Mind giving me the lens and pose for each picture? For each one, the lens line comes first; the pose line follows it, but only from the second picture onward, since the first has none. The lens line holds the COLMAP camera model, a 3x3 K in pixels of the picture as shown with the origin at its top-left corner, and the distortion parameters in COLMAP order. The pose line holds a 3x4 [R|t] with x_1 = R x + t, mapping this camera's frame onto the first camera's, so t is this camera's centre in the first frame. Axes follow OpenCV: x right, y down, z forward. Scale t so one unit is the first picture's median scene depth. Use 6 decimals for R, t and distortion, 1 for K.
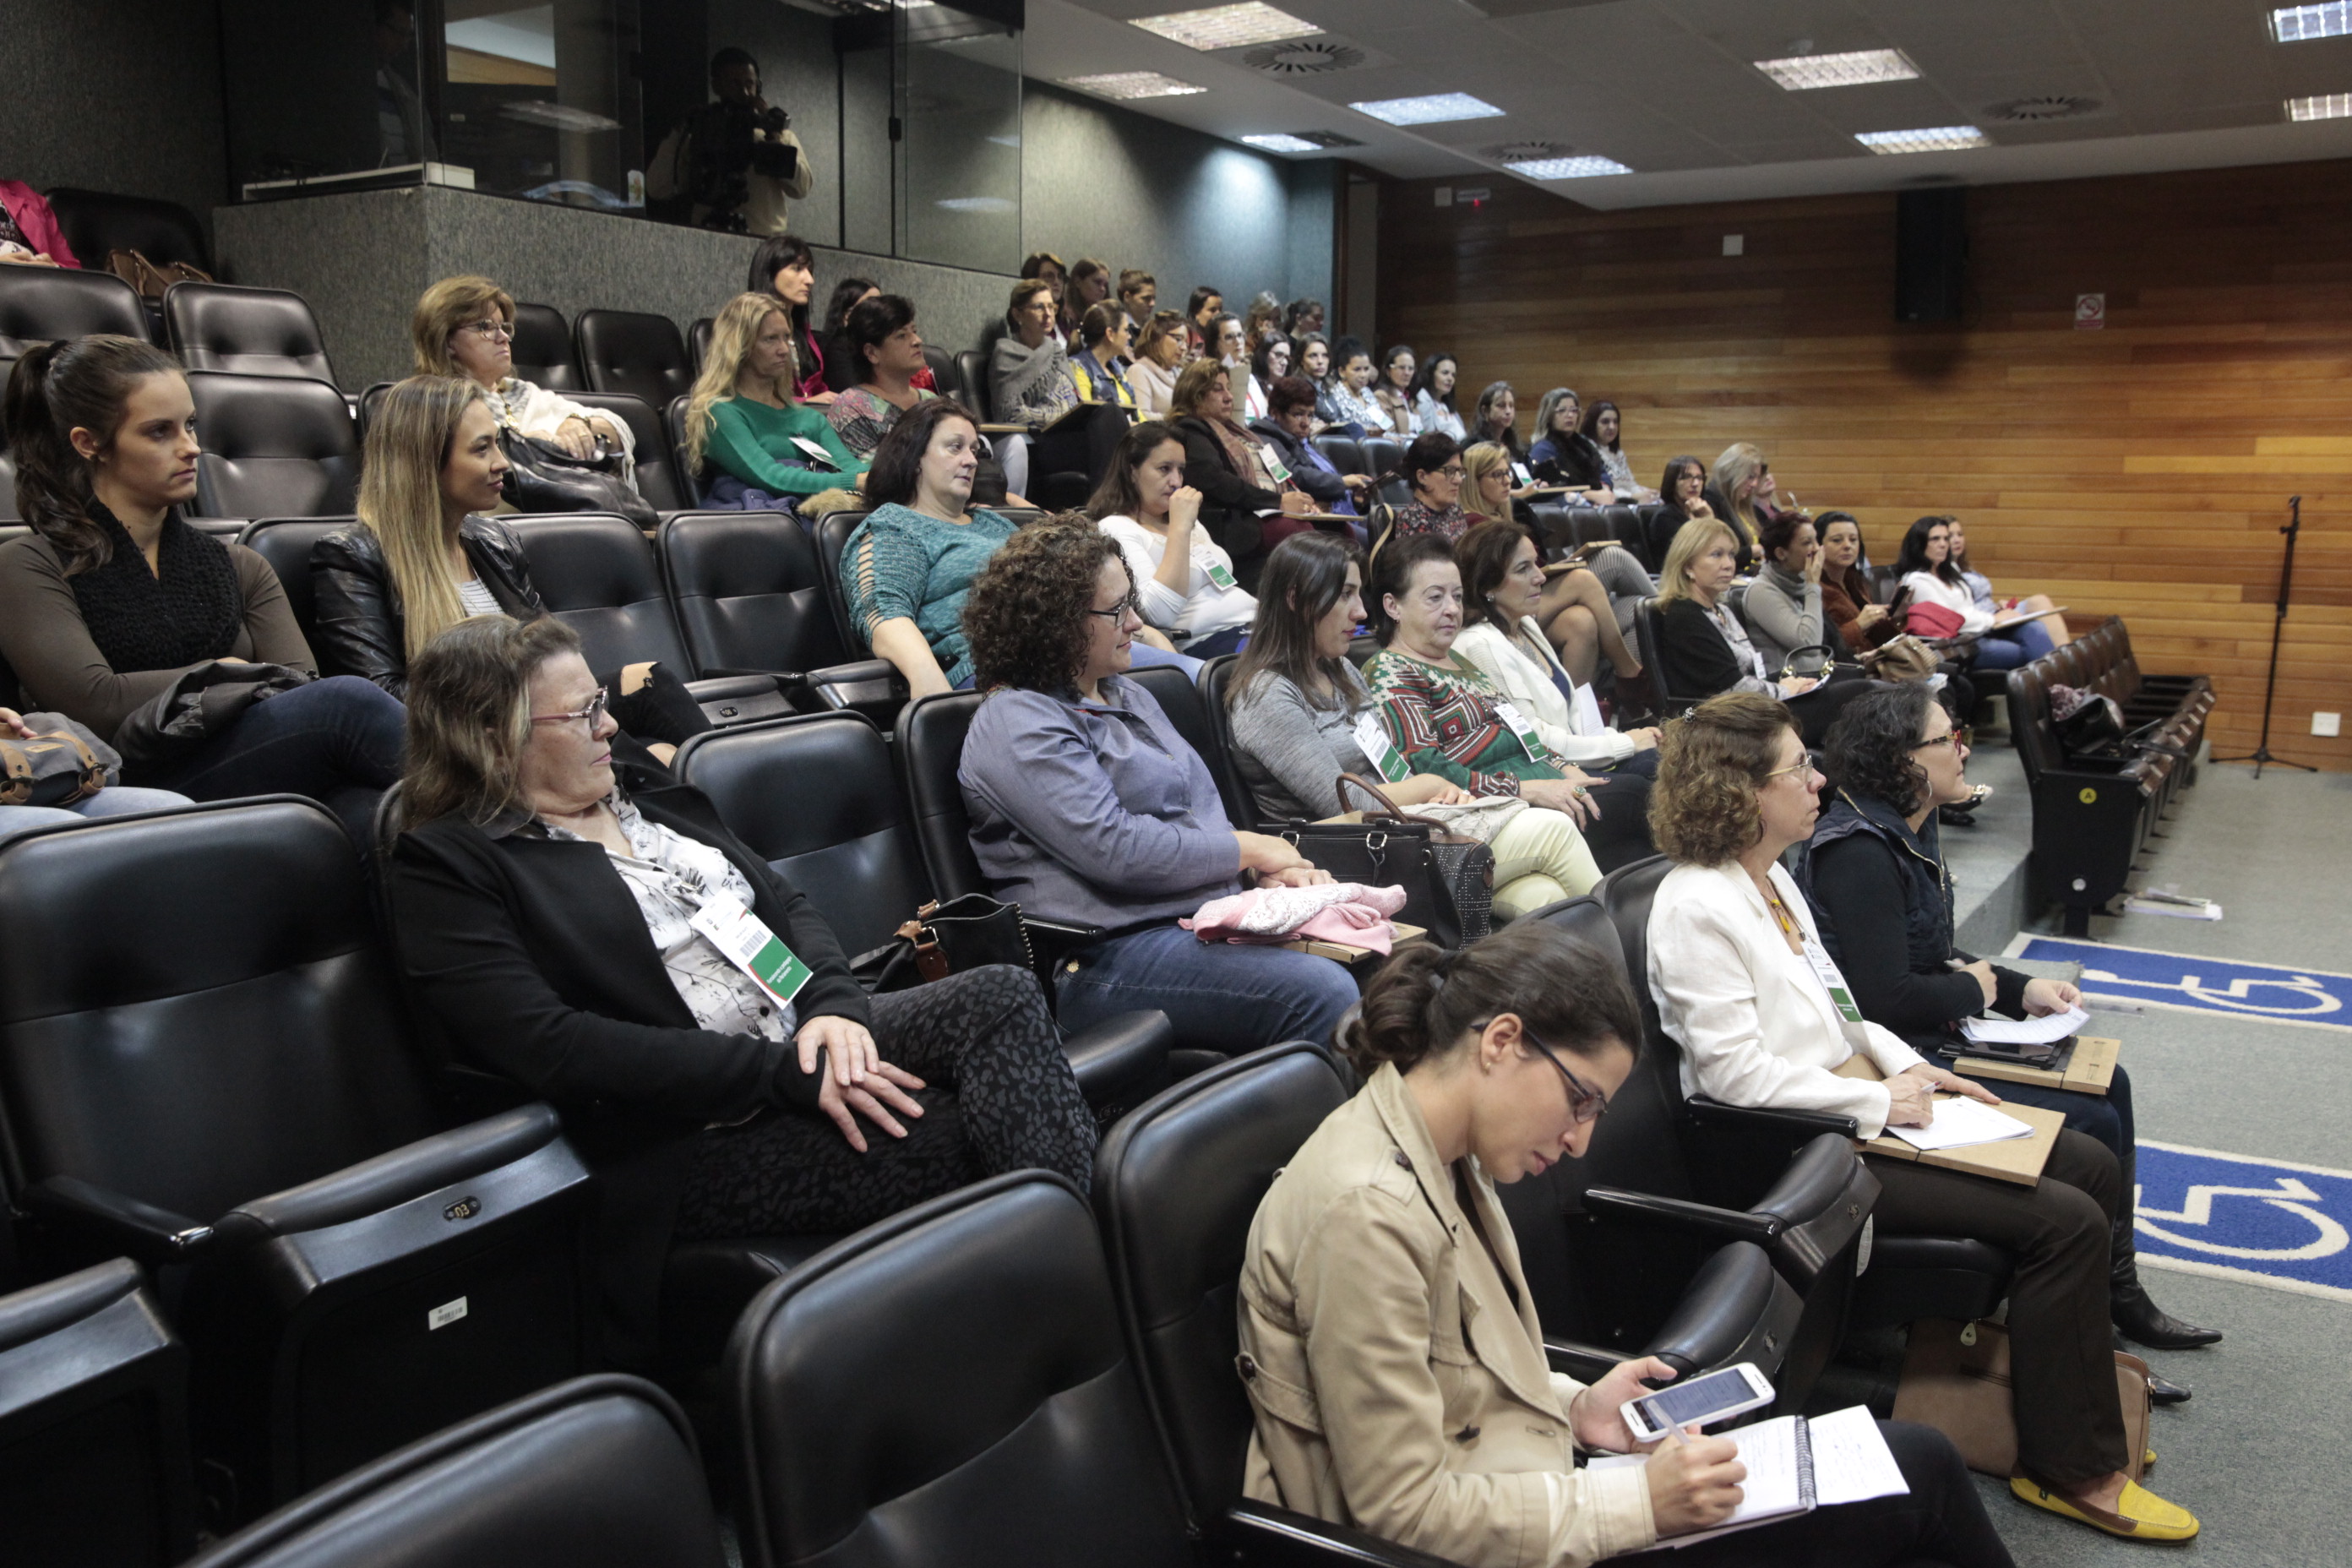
lens RADIAL K [[1969.2, 0, 1176.0], [0, 1969.2, 784.0], [0, 0, 1]] dist [-0.069452, 0.121589]
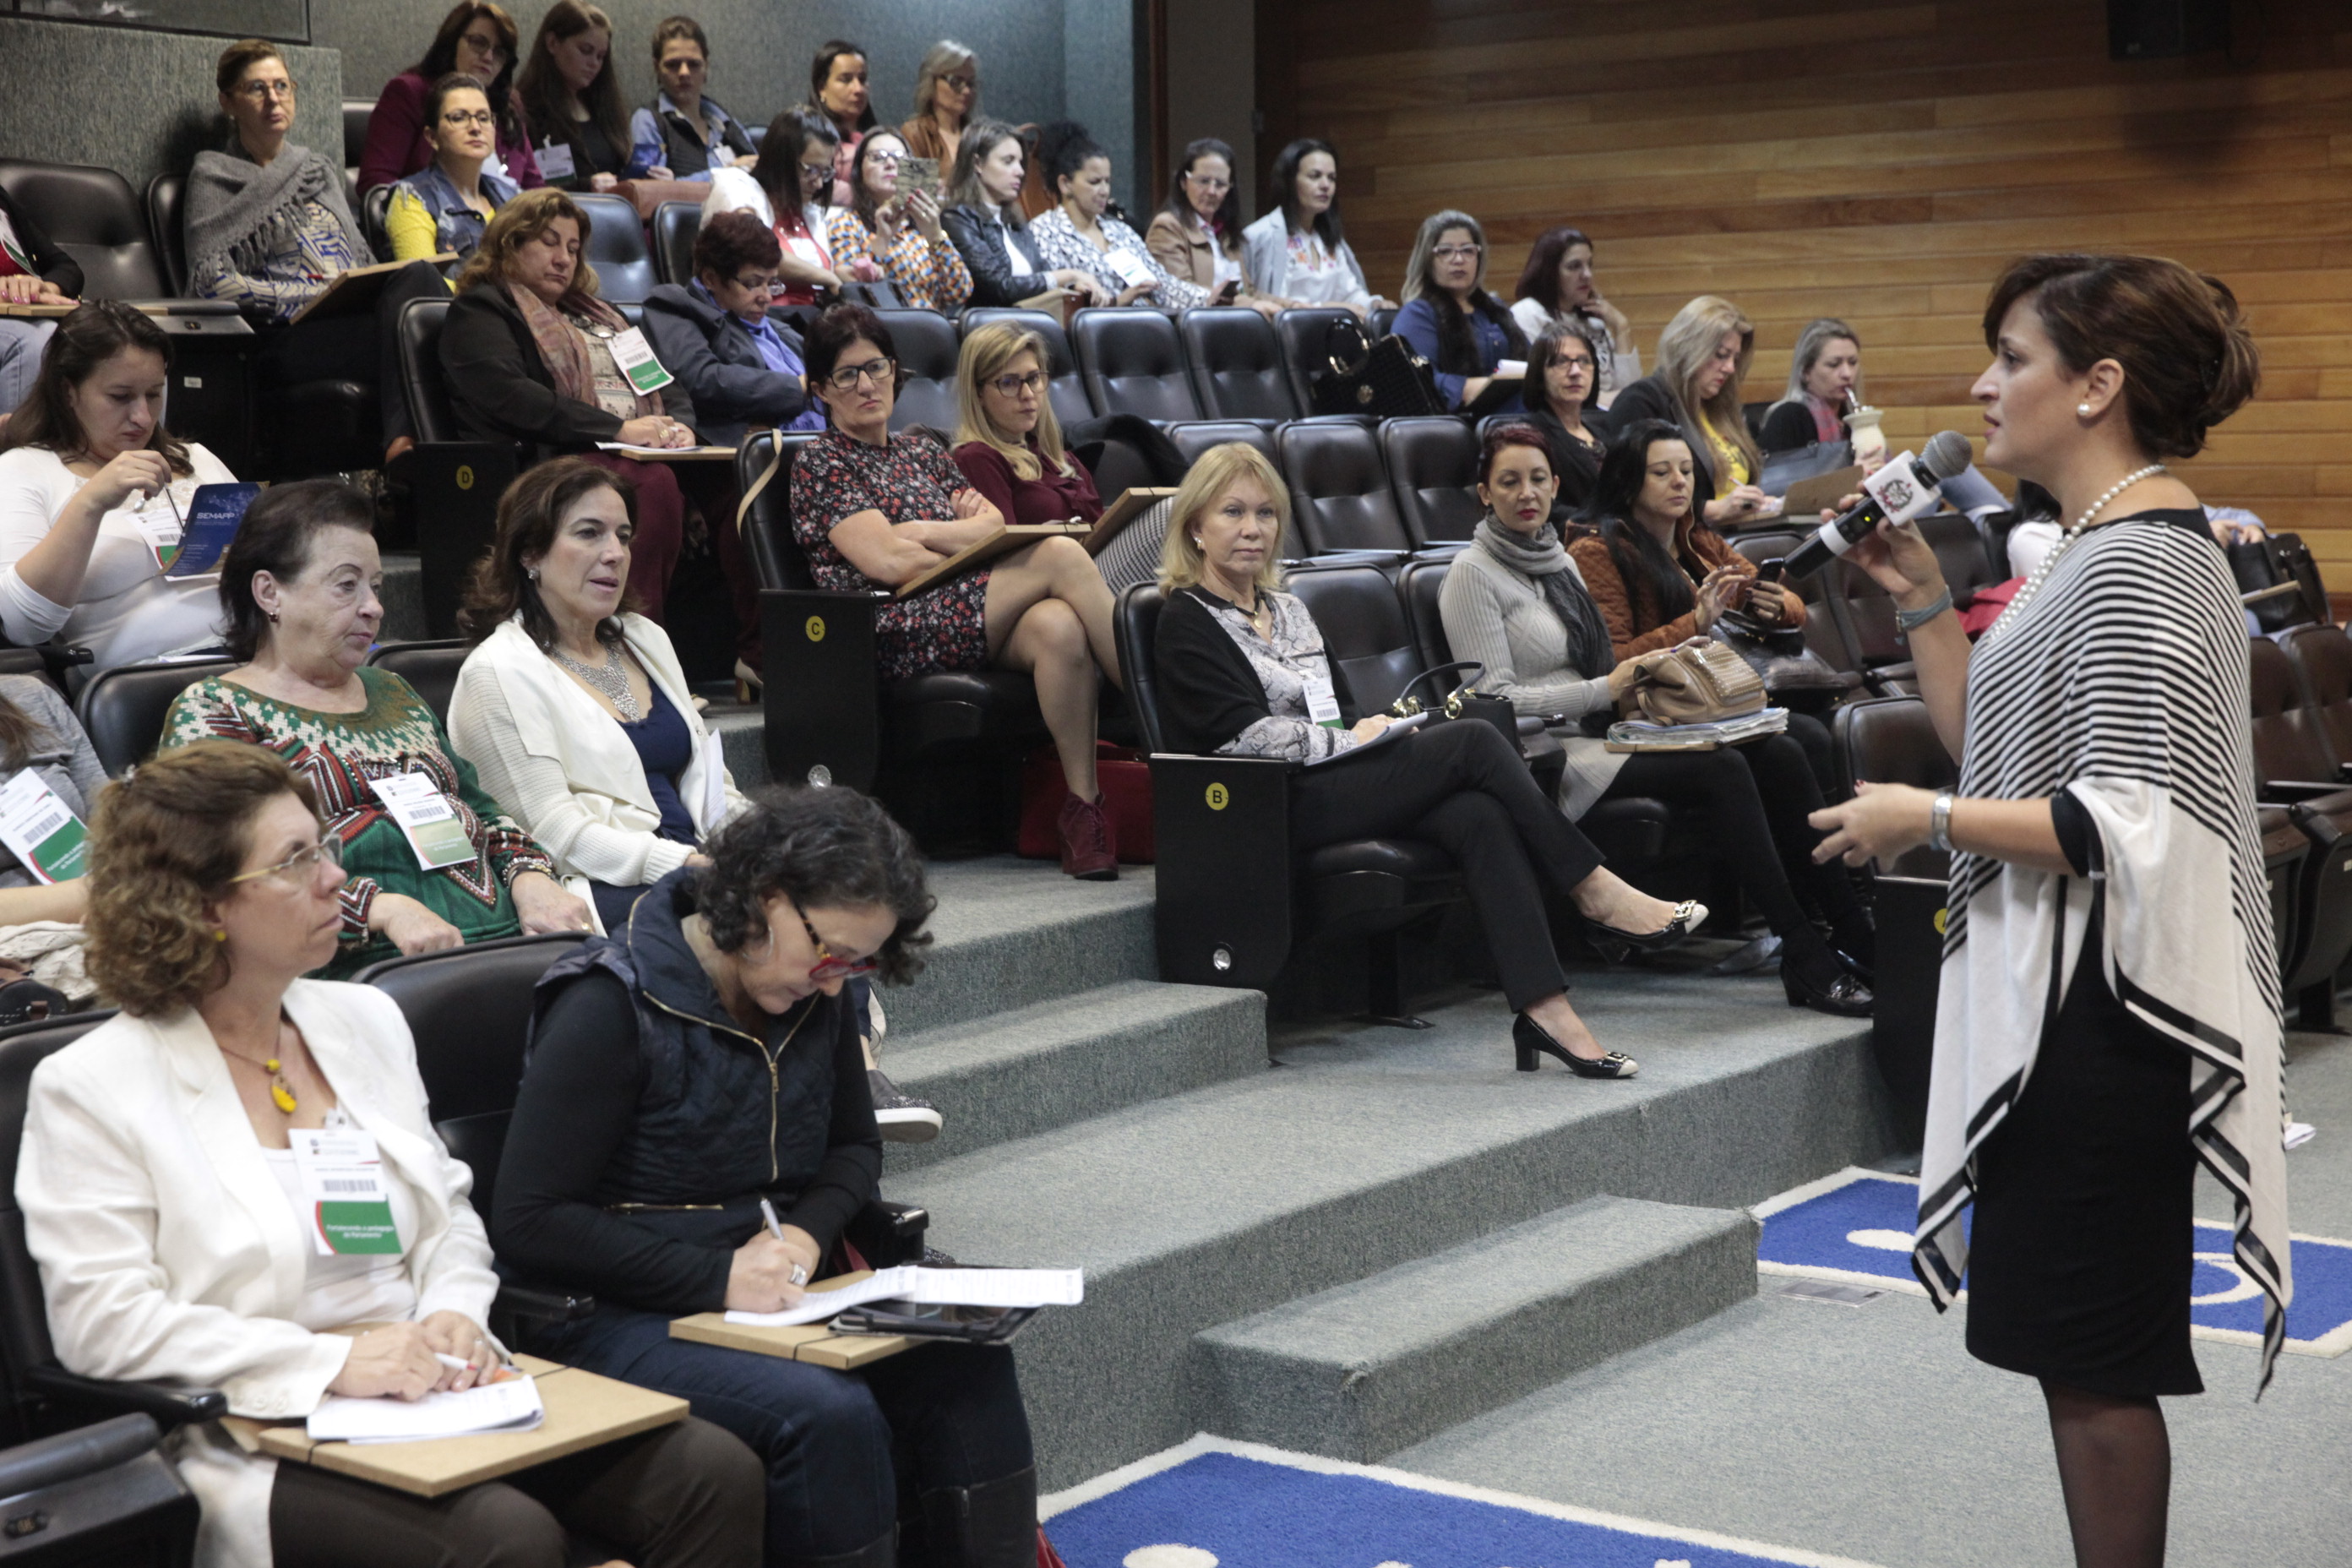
lens RADIAL K [[3716.0, 0, 1176.0], [0, 3716.0, 784.0], [0, 0, 1]] dist [0.135311, 0.200327]
pose [[0.995816, -0.008778, -0.090959, 0.240602], [0.004986, 0.999112, -0.041836, 0.007205], [0.091245, 0.041208, 0.994976, -0.065832]]
